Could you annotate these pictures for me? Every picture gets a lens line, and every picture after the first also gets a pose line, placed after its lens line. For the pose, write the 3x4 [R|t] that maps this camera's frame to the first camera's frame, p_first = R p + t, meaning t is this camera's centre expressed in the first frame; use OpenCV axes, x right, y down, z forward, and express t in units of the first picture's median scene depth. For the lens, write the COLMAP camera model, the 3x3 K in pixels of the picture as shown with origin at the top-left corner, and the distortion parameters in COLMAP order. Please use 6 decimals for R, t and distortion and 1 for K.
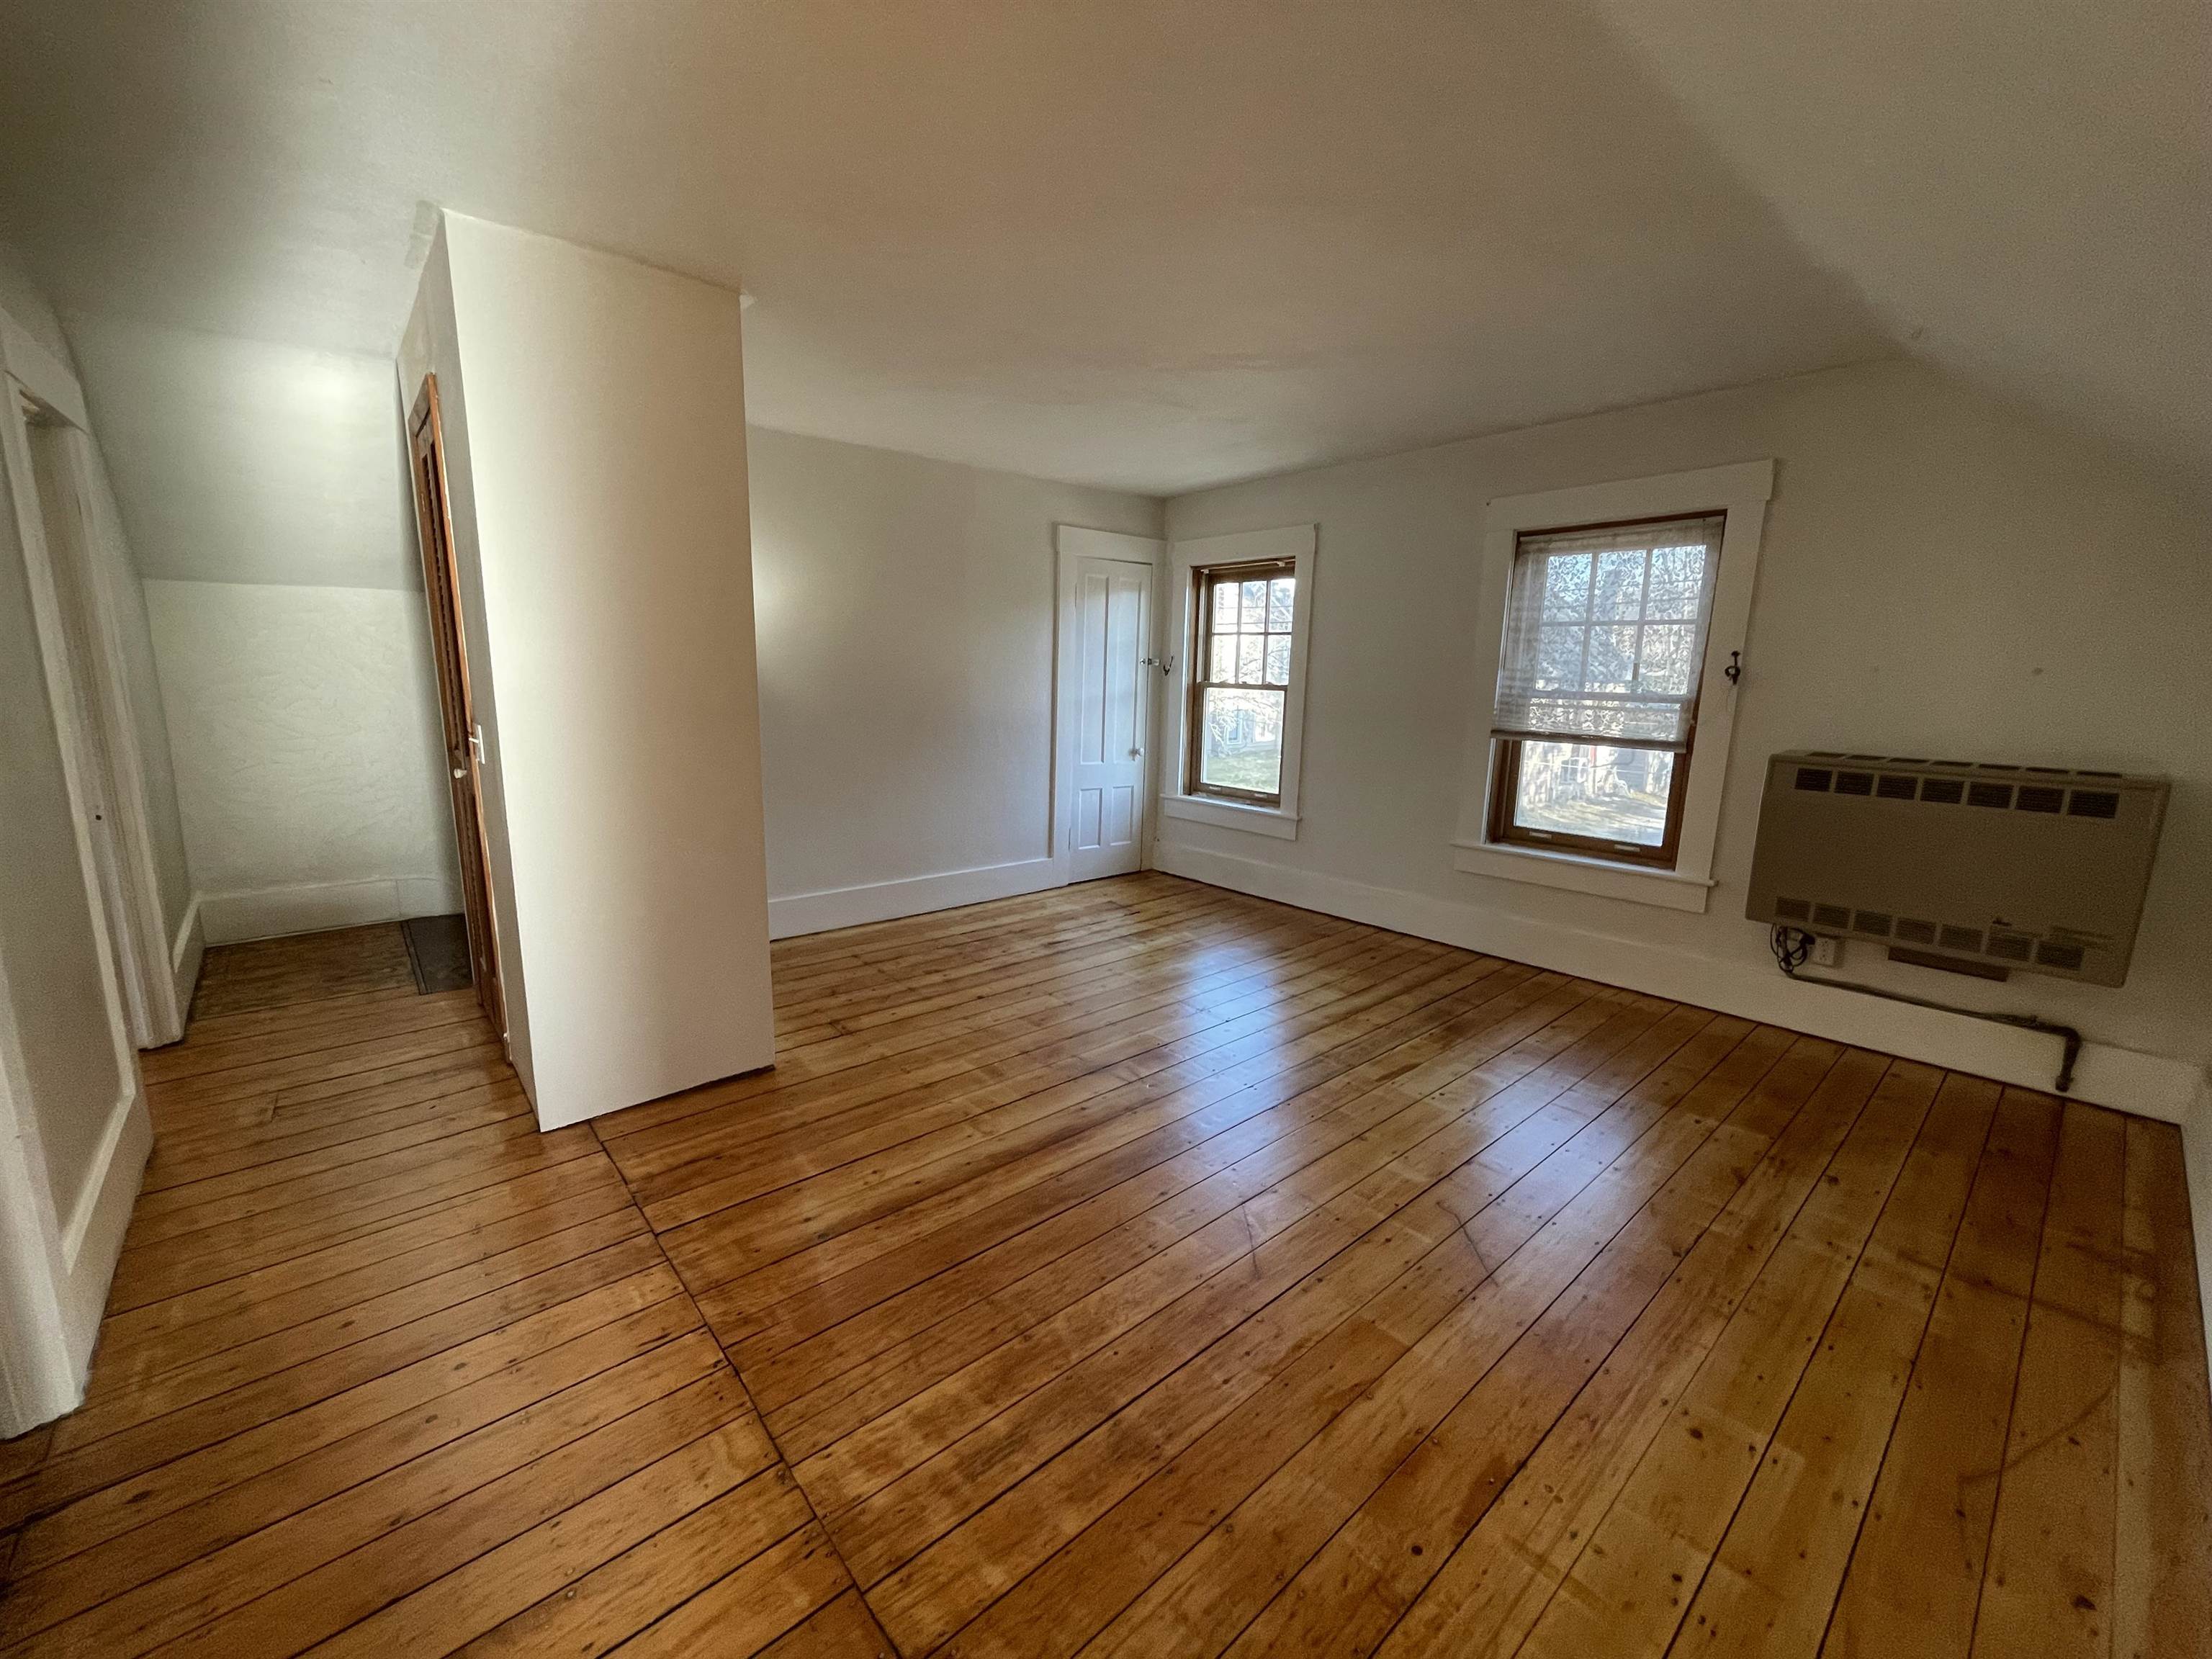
lens RADIAL K [[887.6, 0, 1108.2], [0, 887.6, 833.8], [0, 0, 1]] dist [-0.001985, -0.000633]
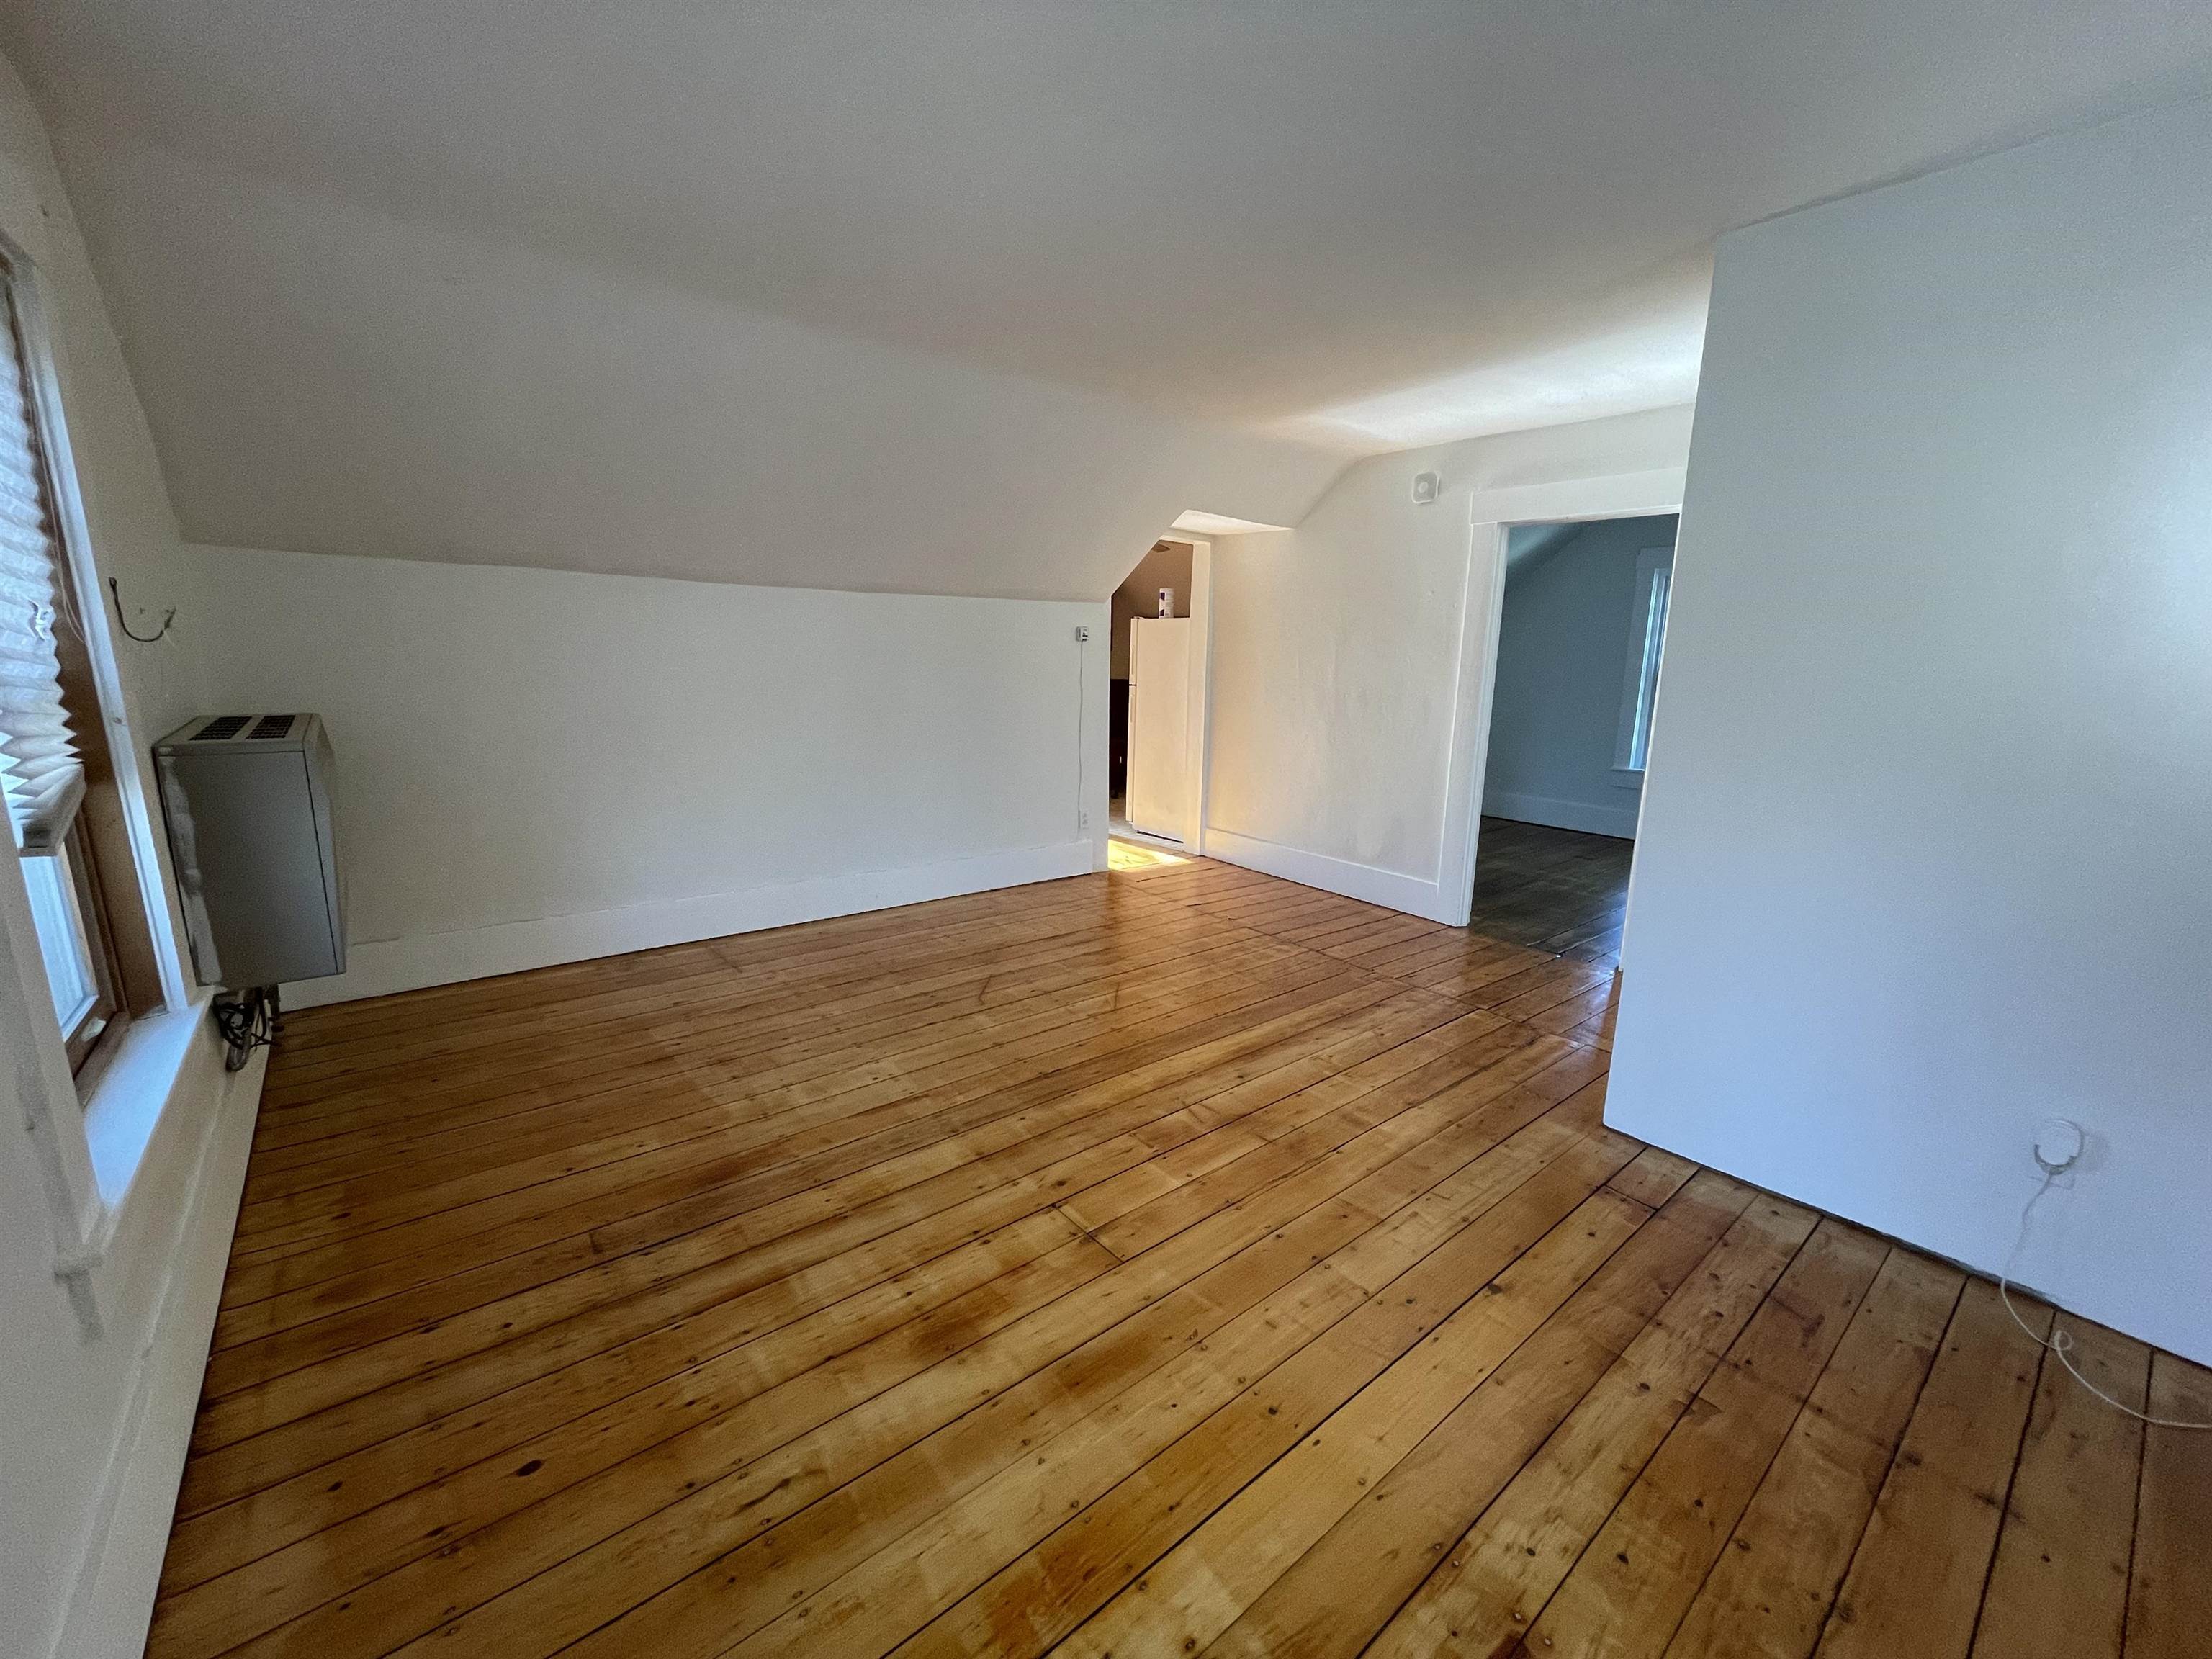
lens RADIAL K [[887.6, 0, 1108.2], [0, 887.6, 833.8], [0, 0, 1]] dist [-0.001985, -0.000633]
pose [[-0.998552, -0.047473, 0.025318, 0.086552], [-0.033945, 0.920984, 0.388118, -0.268762], [-0.041743, 0.386696, -0.921262, 1.407882]]
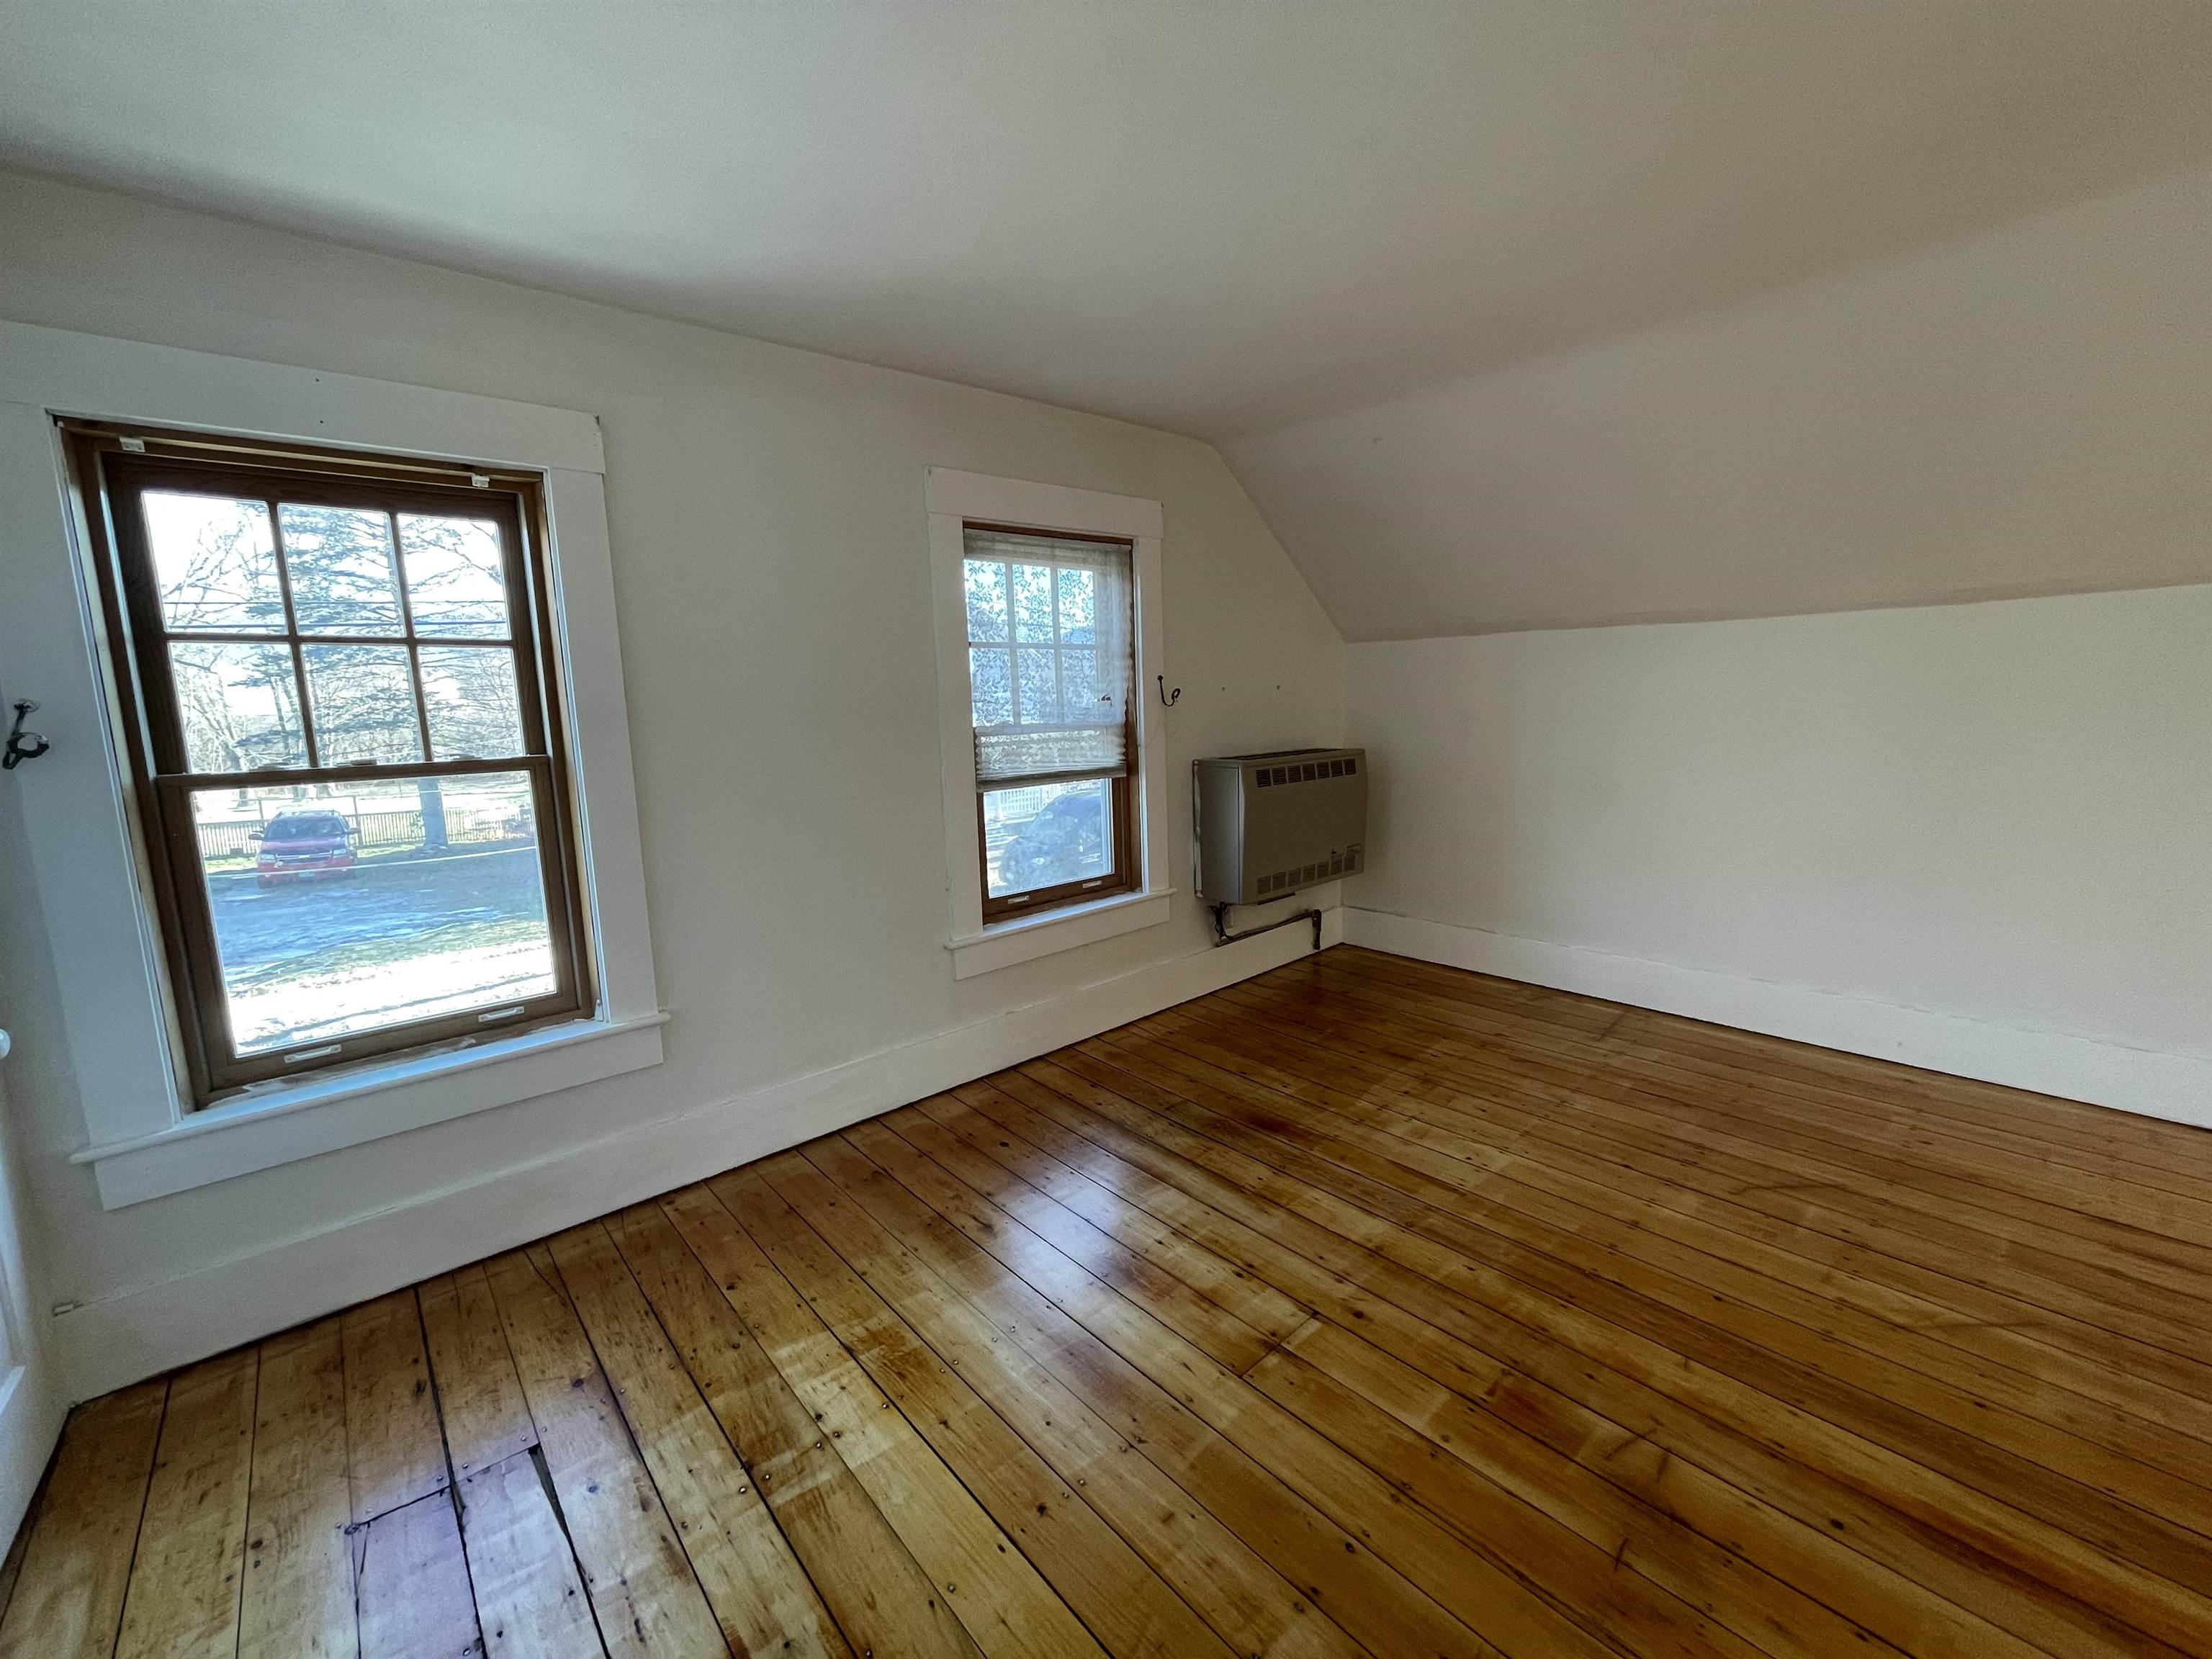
lens RADIAL K [[891.5, 0, 1107.6], [0, 891.5, 831.8], [0, 0, 1]] dist [-0.001640, -0.000238]
pose [[-0.009959, -0.162428, 0.986670, -0.358241], [0.217980, 0.962637, 0.160672, -0.195683], [-0.975903, 0.216674, 0.025820, 0.996355]]
